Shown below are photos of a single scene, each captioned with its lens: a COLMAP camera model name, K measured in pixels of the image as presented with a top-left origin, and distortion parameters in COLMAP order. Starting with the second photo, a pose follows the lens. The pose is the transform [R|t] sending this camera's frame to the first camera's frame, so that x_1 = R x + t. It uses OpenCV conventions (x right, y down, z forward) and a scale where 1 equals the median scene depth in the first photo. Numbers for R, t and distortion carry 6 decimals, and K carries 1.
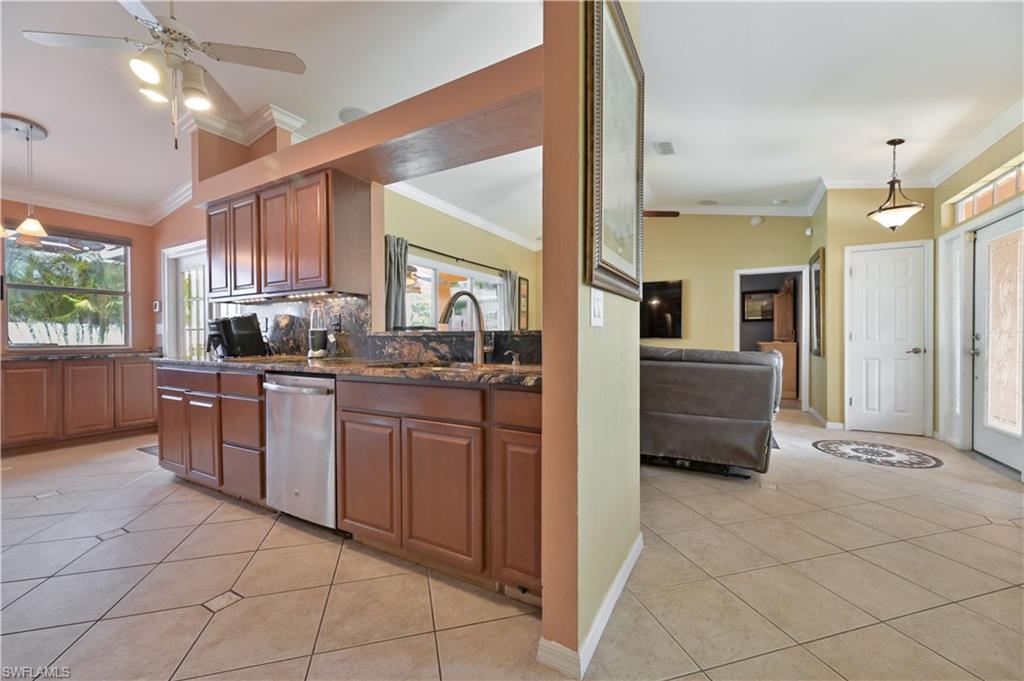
lens RADIAL K [[401.7, 0, 513.9], [0, 401.7, 340.8], [0, 0, 1]] dist [-0.001281, -0.000125]
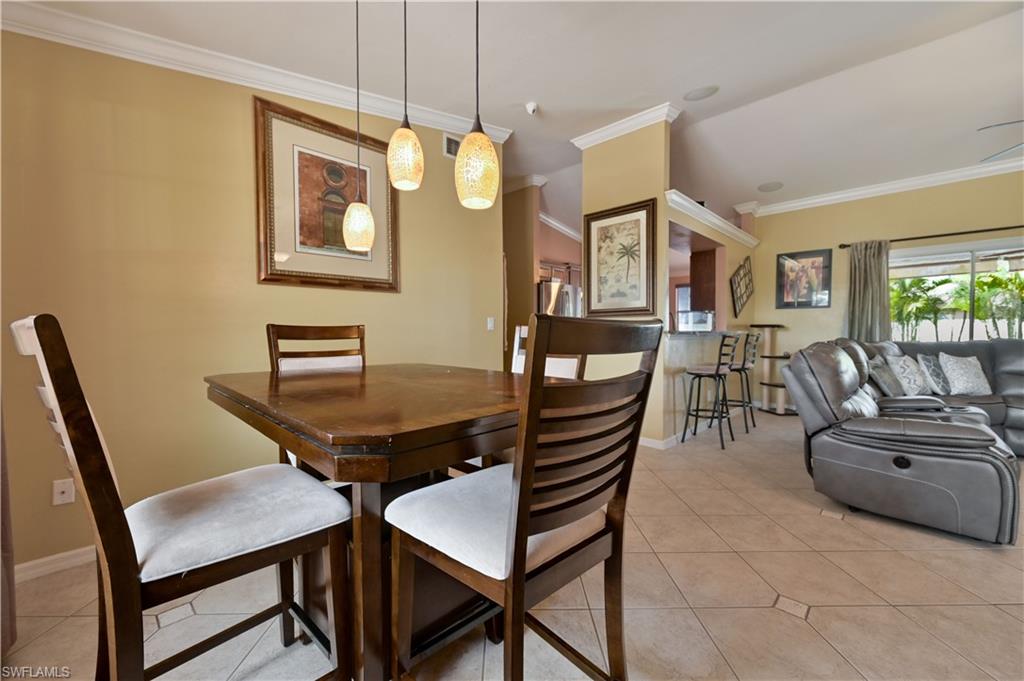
lens RADIAL K [[409.3, 0, 513.5], [0, 409.3, 341.4], [0, 0, 1]] dist [-0.000670, 0.000074]
pose [[-0.257047, 0.019818, -0.966196, 1.240642], [-0.005108, 0.999748, 0.021865, -0.008790], [0.966385, 0.010556, -0.256881, 0.442411]]
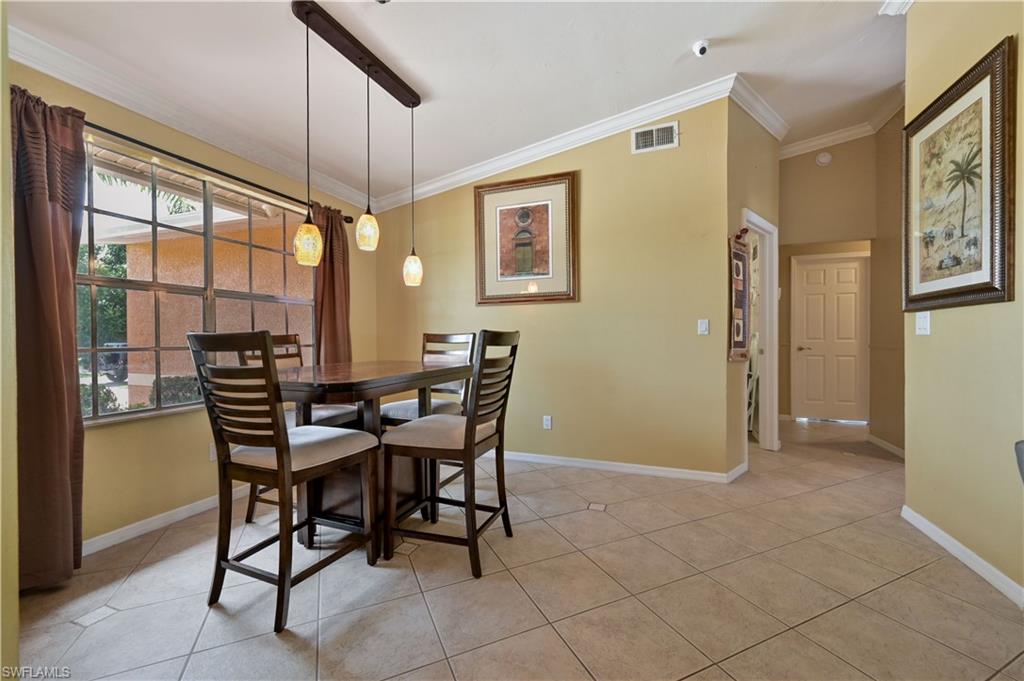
lens RADIAL K [[406.0, 0, 513.0], [0, 406.0, 341.6], [0, 0, 1]] dist [-0.001179, 0.000489]
pose [[-0.988189, 0.003234, -0.153205, 0.778189], [0.000636, 0.999855, 0.017005, -0.014300], [0.153238, 0.016707, -0.988048, 0.883198]]
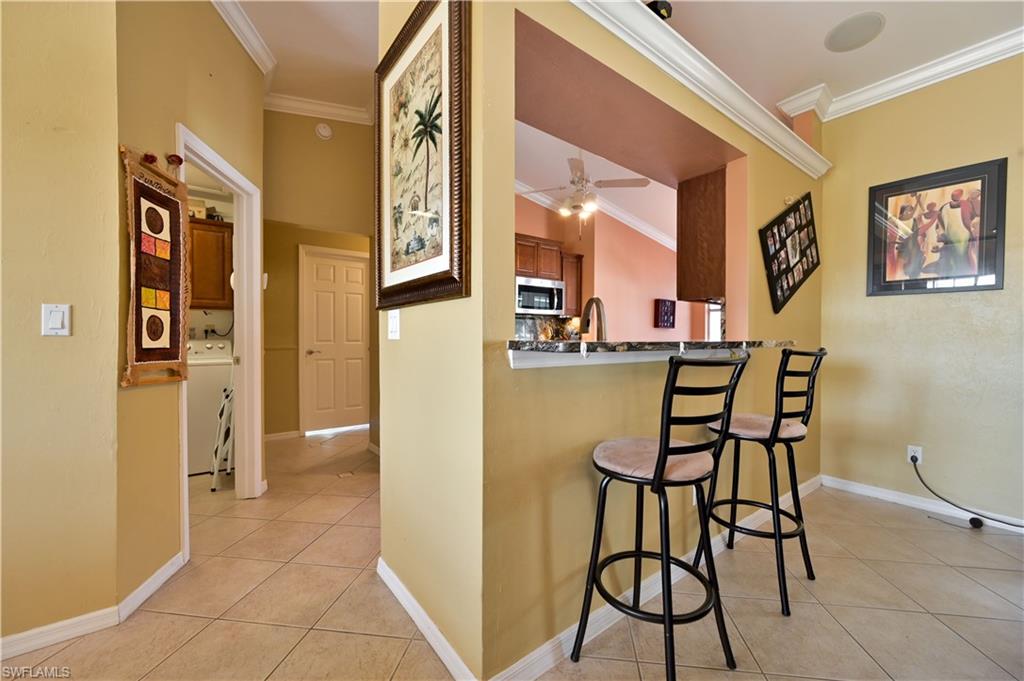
lens RADIAL K [[406.0, 0, 513.0], [0, 406.0, 341.6], [0, 0, 1]] dist [-0.001179, 0.000489]
pose [[-0.392896, 0.005997, -0.919563, 0.457399], [-0.010735, 0.999881, 0.011107, -0.017840], [0.919520, 0.014236, -0.392785, 0.689064]]
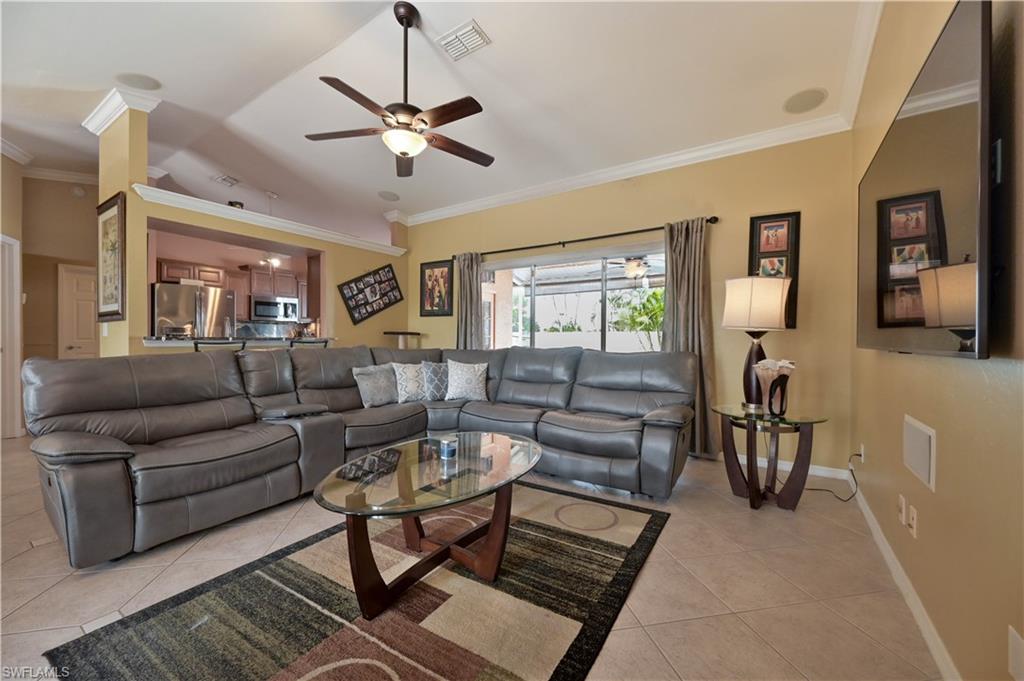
lens RADIAL K [[403.6, 0, 508.0], [0, 403.6, 344.9], [0, 0, 1]] dist [-0.002124, -0.000109]
pose [[-0.068785, 0.011409, -0.997566, 1.018694], [-0.012466, 0.999847, 0.012295, -0.017536], [0.997554, 0.013281, -0.068632, 1.455964]]
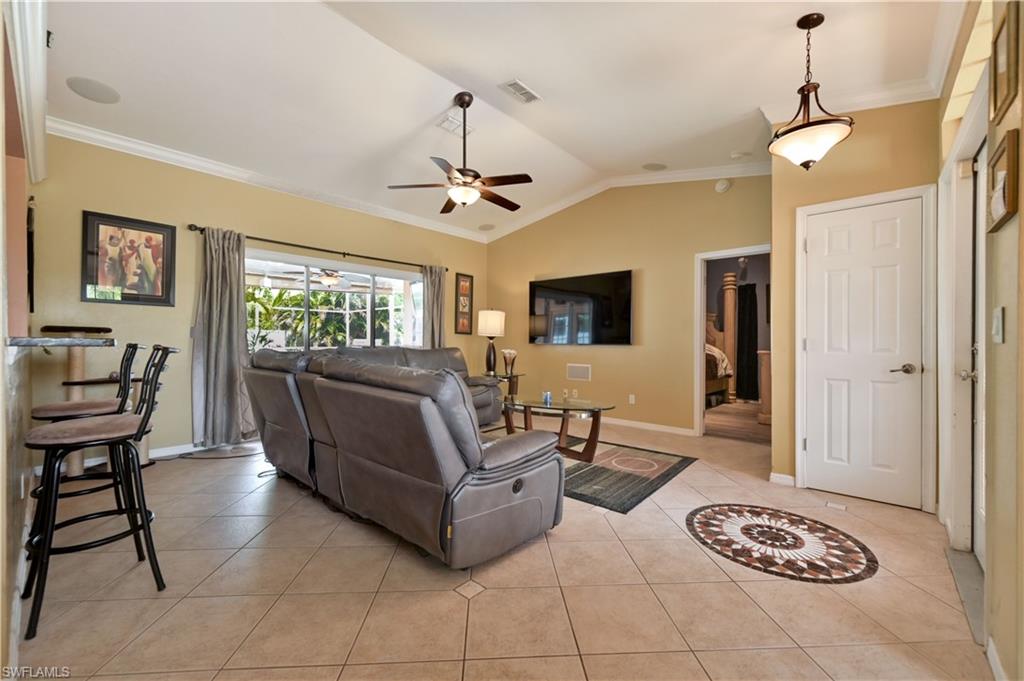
lens RADIAL K [[409.3, 0, 513.5], [0, 409.3, 341.4], [0, 0, 1]] dist [-0.000670, 0.000074]
pose [[0.976945, 0.004282, -0.213447, 0.638633], [-0.005627, 0.999968, -0.005695, -0.011414], [0.213415, 0.006765, 0.976938, 0.305650]]
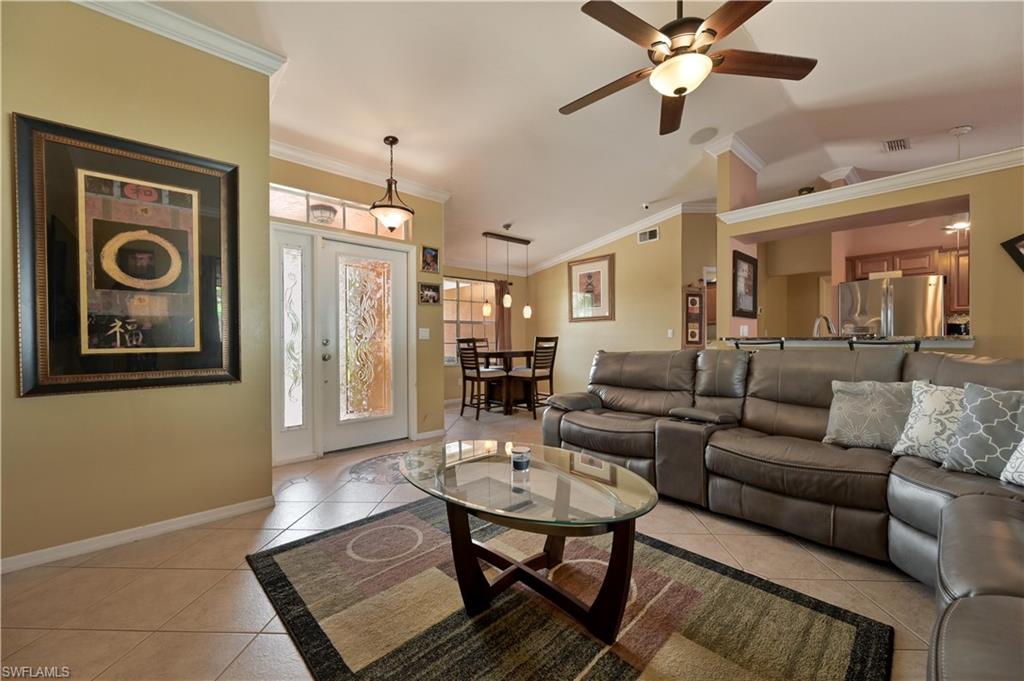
lens RADIAL K [[398.2, 0, 514.1], [0, 398.2, 341.9], [0, 0, 1]] dist [-0.028365, 0.000035]
pose [[-0.949241, 0.002986, 0.314534, 0.362371], [0.007072, 0.999905, 0.011851, -0.019318], [-0.314469, 0.013474, -0.949172, 1.783771]]
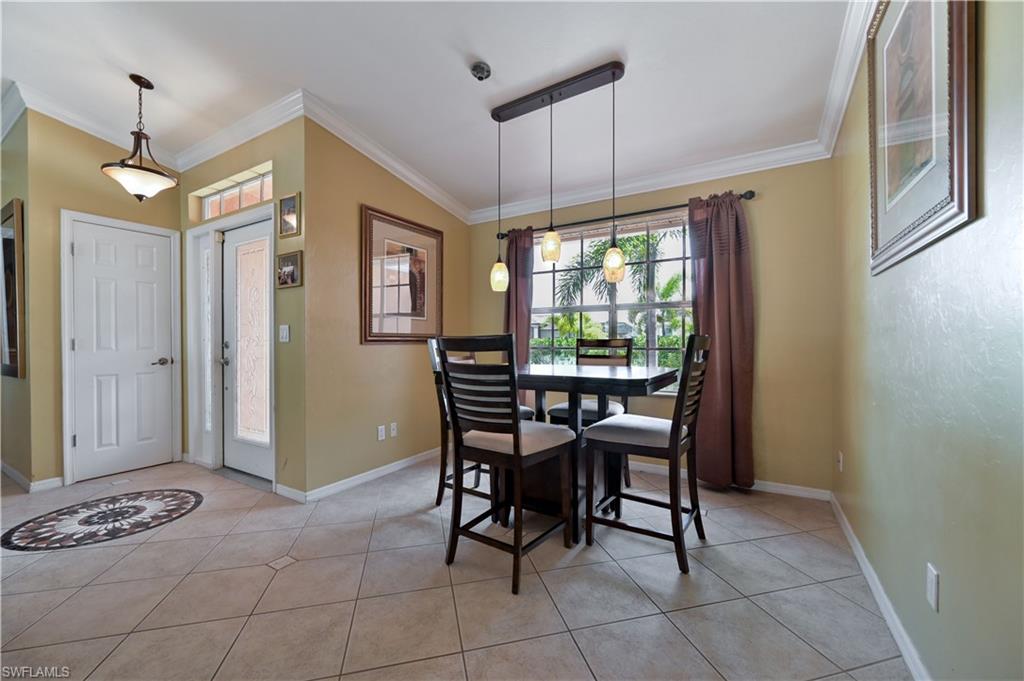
lens RADIAL K [[406.0, 0, 513.0], [0, 406.0, 341.6], [0, 0, 1]] dist [-0.001179, 0.000489]
pose [[0.033939, -0.001843, 0.999422, 0.223738], [0.009190, 0.999957, 0.001532, -0.012546], [-0.999382, 0.009133, 0.033955, 0.290833]]
